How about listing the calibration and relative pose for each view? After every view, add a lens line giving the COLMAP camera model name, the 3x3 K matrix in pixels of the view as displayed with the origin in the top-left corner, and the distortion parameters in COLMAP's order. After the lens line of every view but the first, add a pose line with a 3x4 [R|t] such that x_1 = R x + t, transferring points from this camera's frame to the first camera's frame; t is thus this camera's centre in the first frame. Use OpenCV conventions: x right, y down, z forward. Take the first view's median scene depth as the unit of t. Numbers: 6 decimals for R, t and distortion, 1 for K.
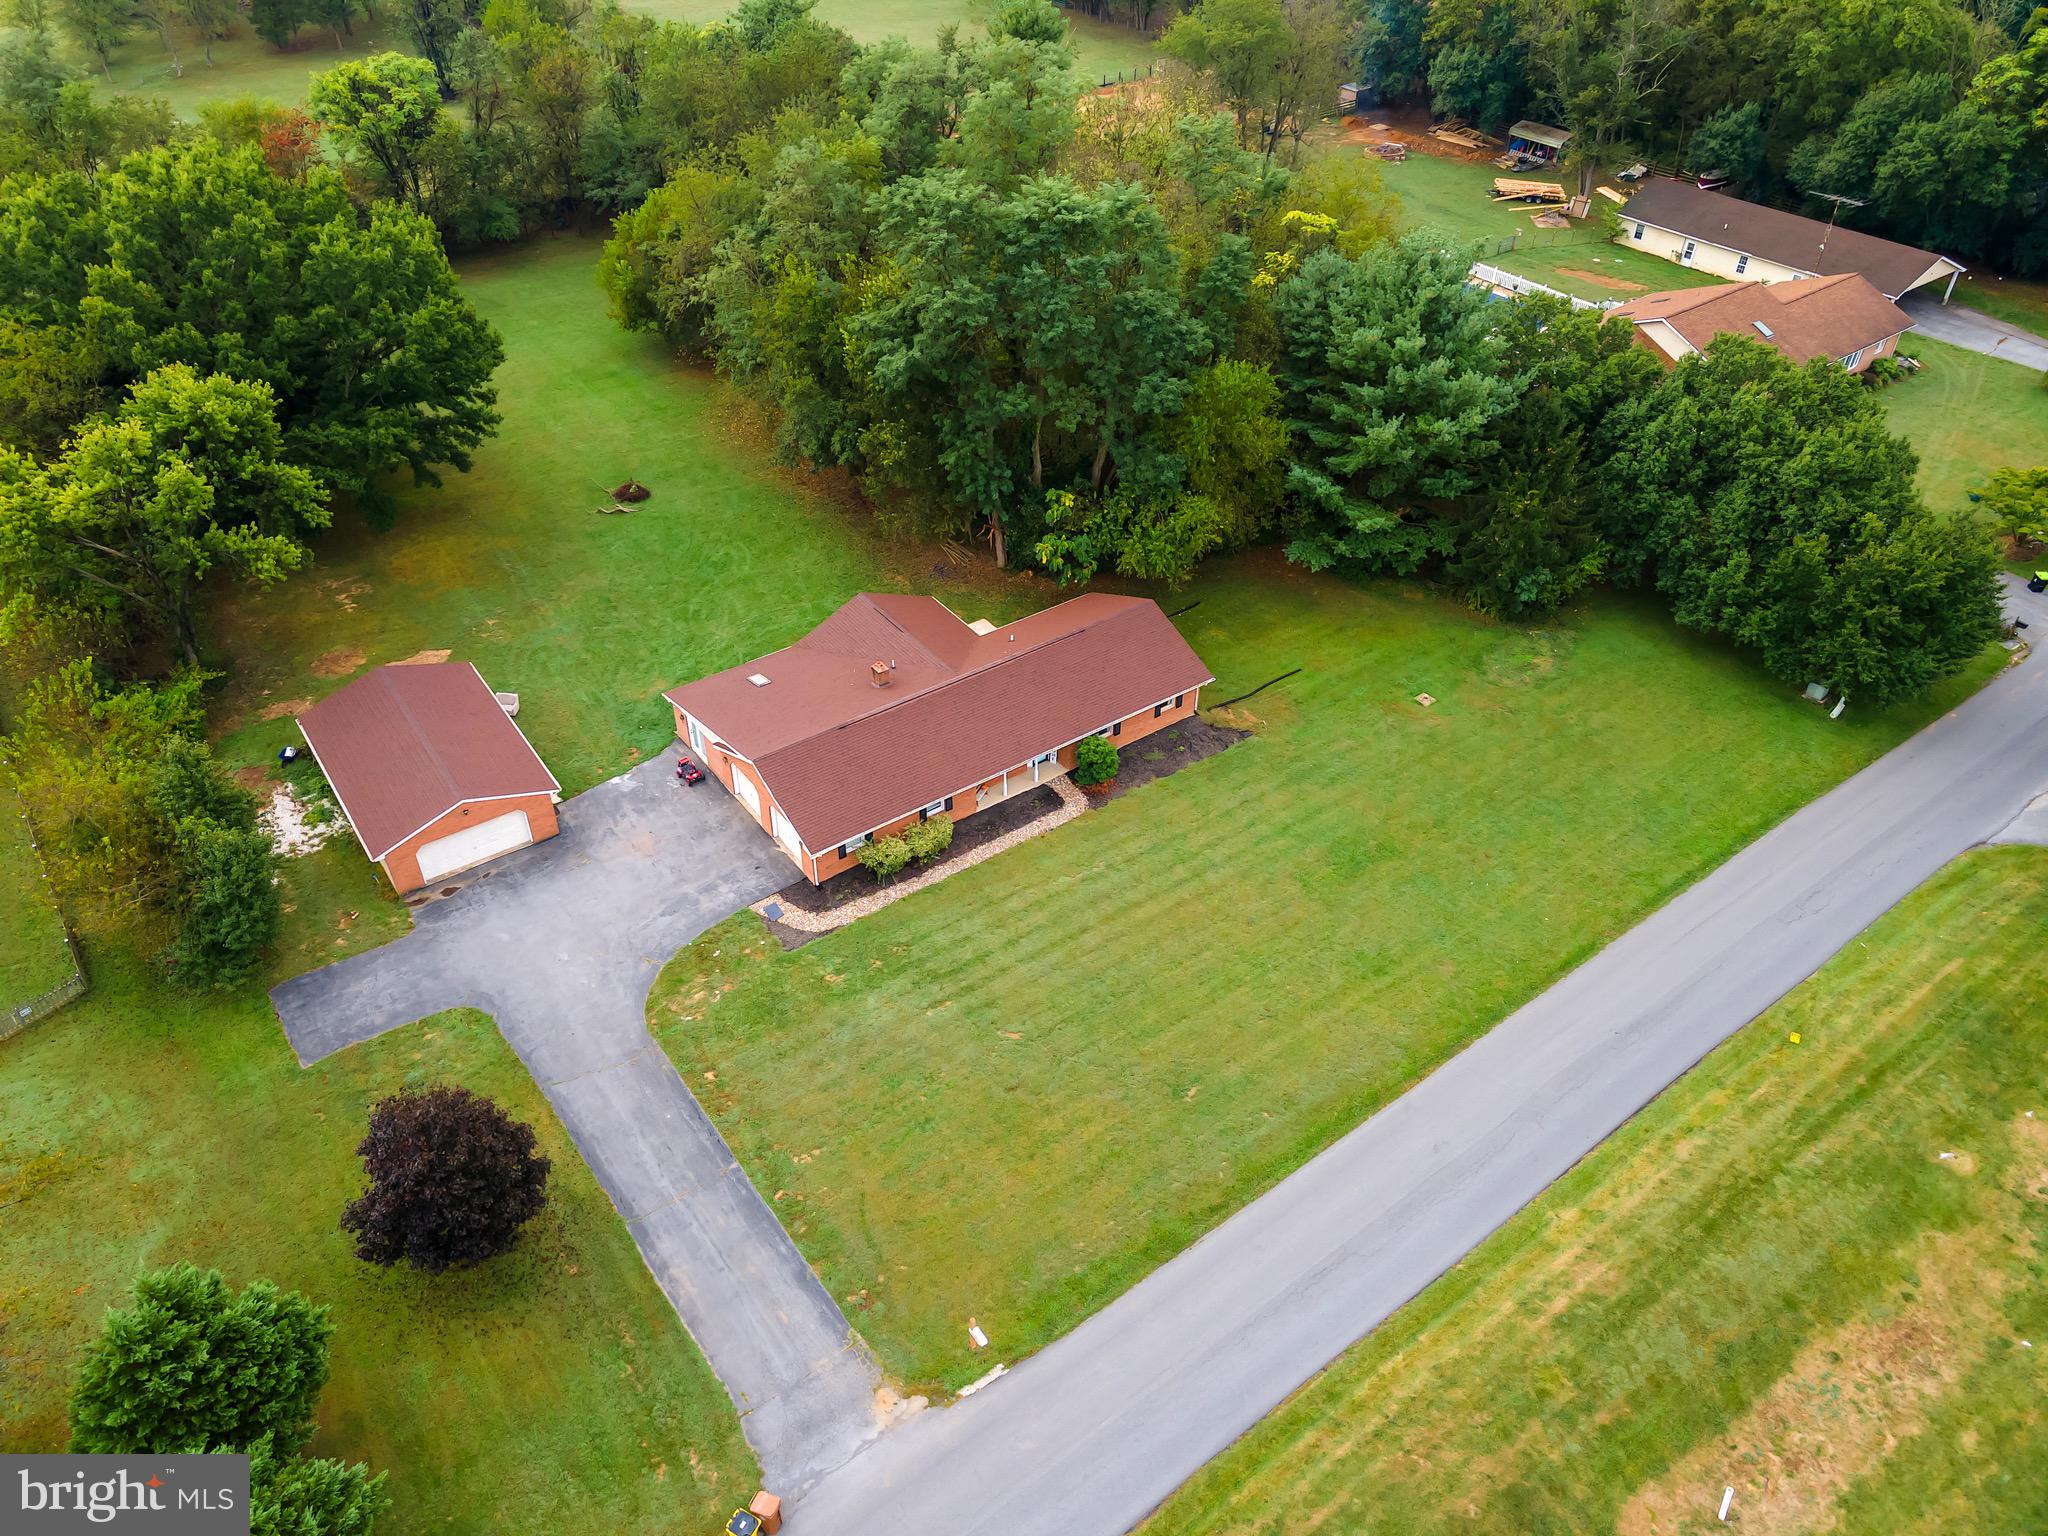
lens RADIAL K [[1479.5, 0, 1027.3], [0, 1479.5, 777.3], [0, 0, 1]] dist [0.029807, 0.020855]
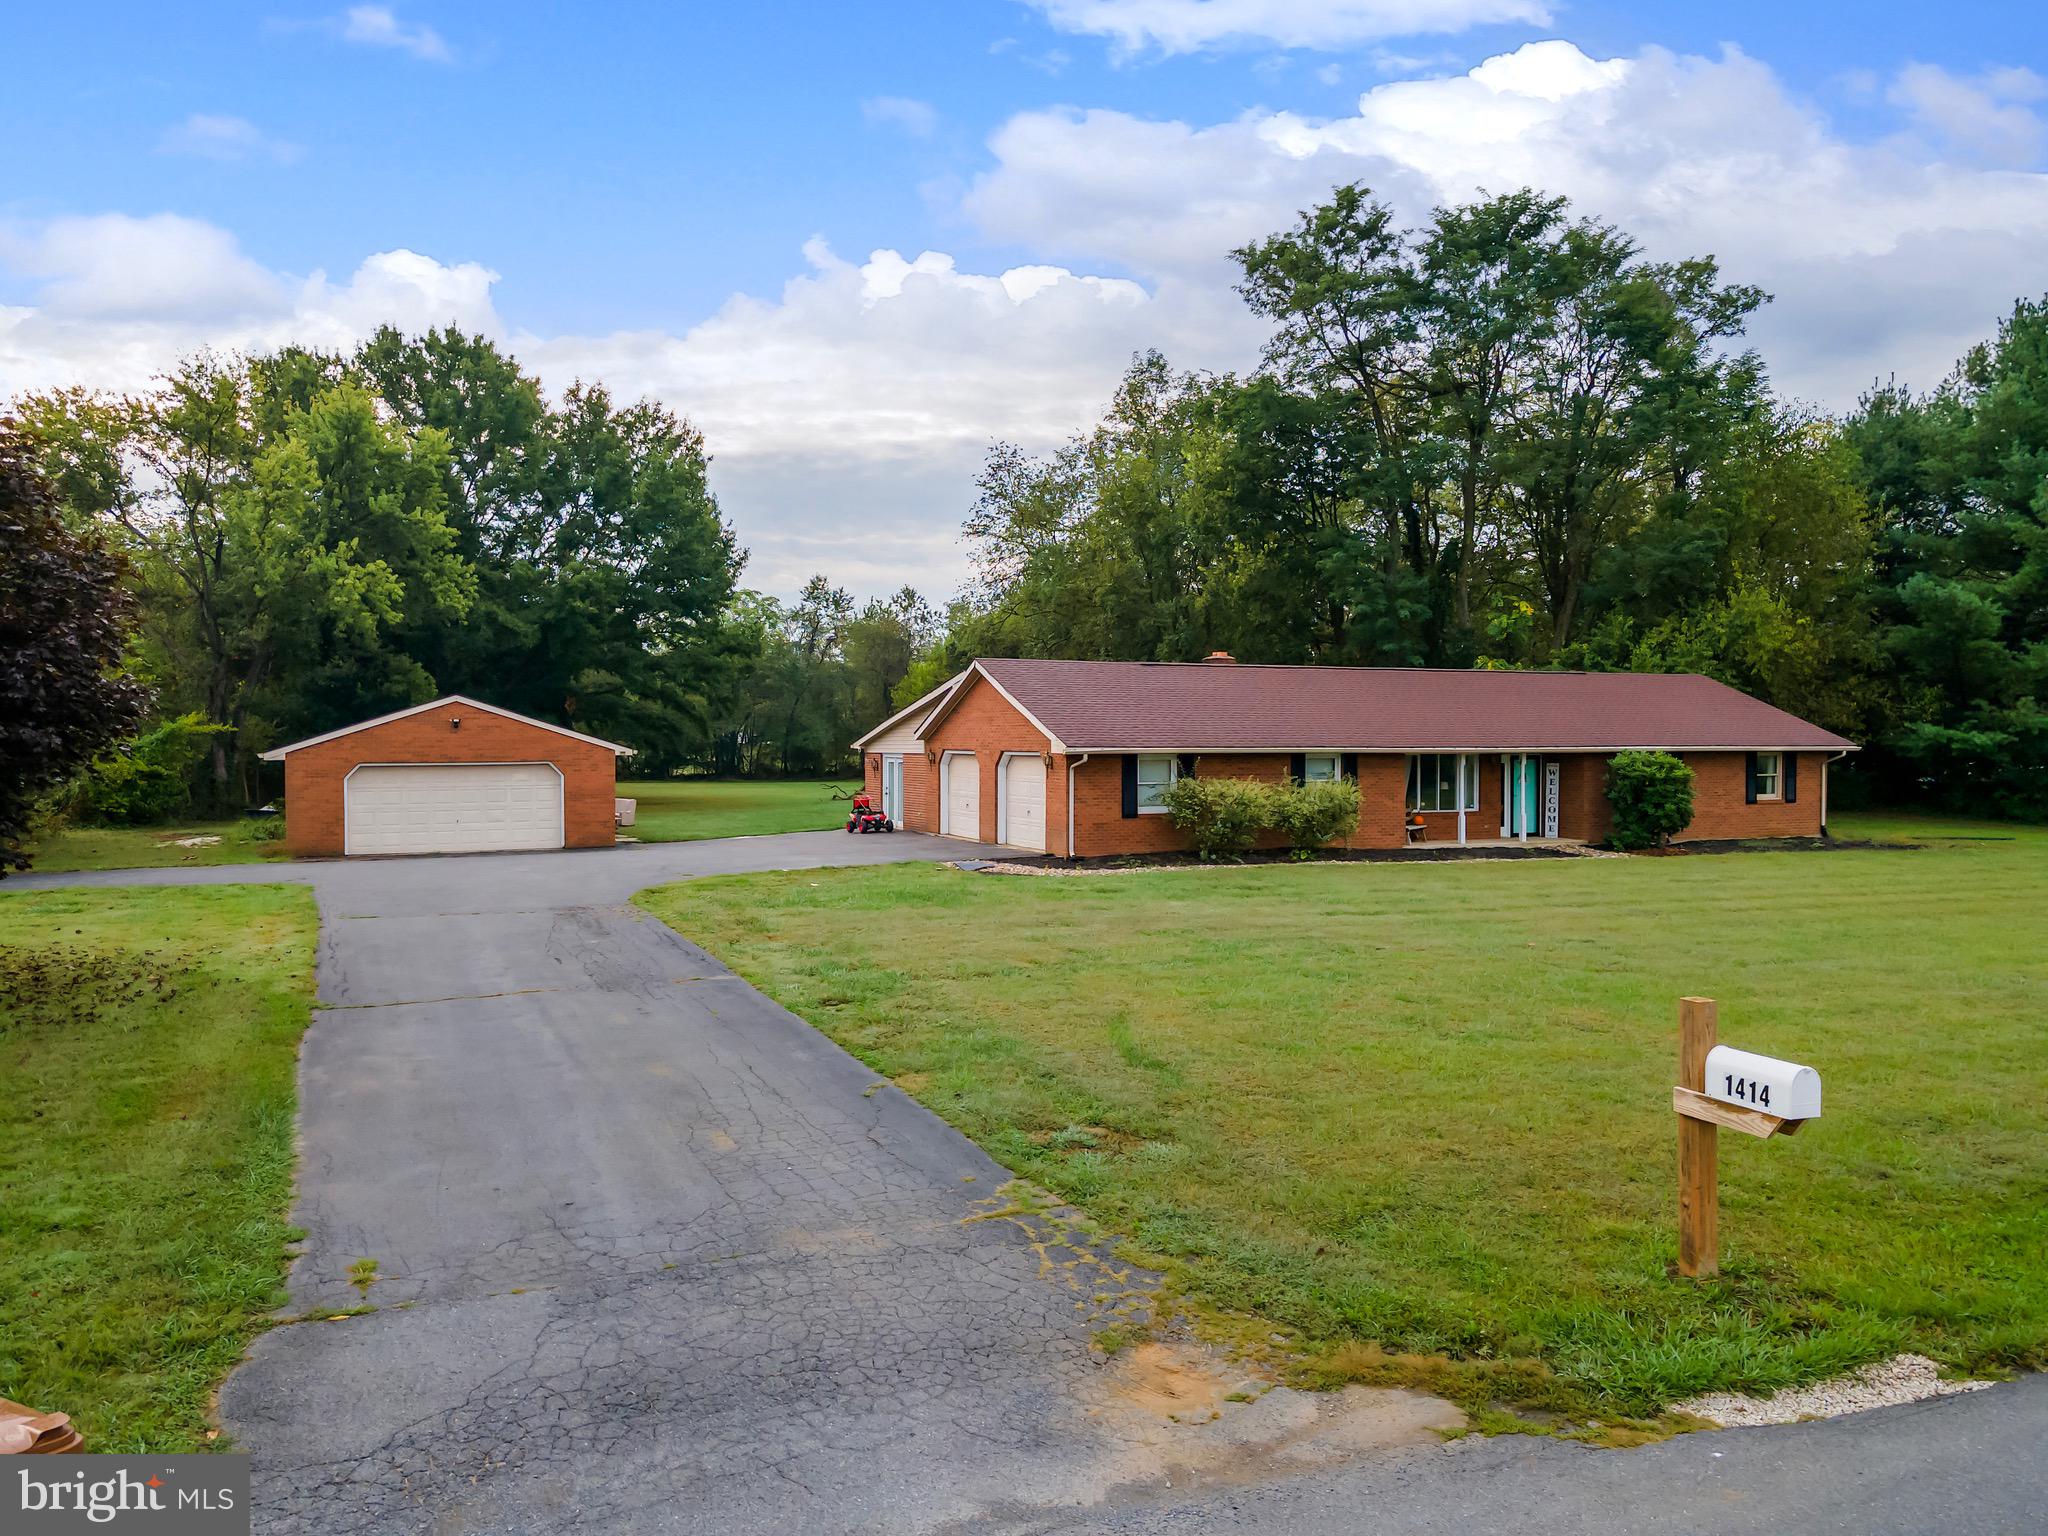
lens RADIAL K [[1479.5, 0, 1014.9], [0, 1479.5, 757.4], [0, 0, 1]] dist [0.029807, 0.020855]
pose [[0.977154, -0.011207, -0.212239, -0.060387], [-0.121891, 0.788506, -0.602827, 0.329012], [0.174107, 0.614925, 0.769125, 0.609159]]
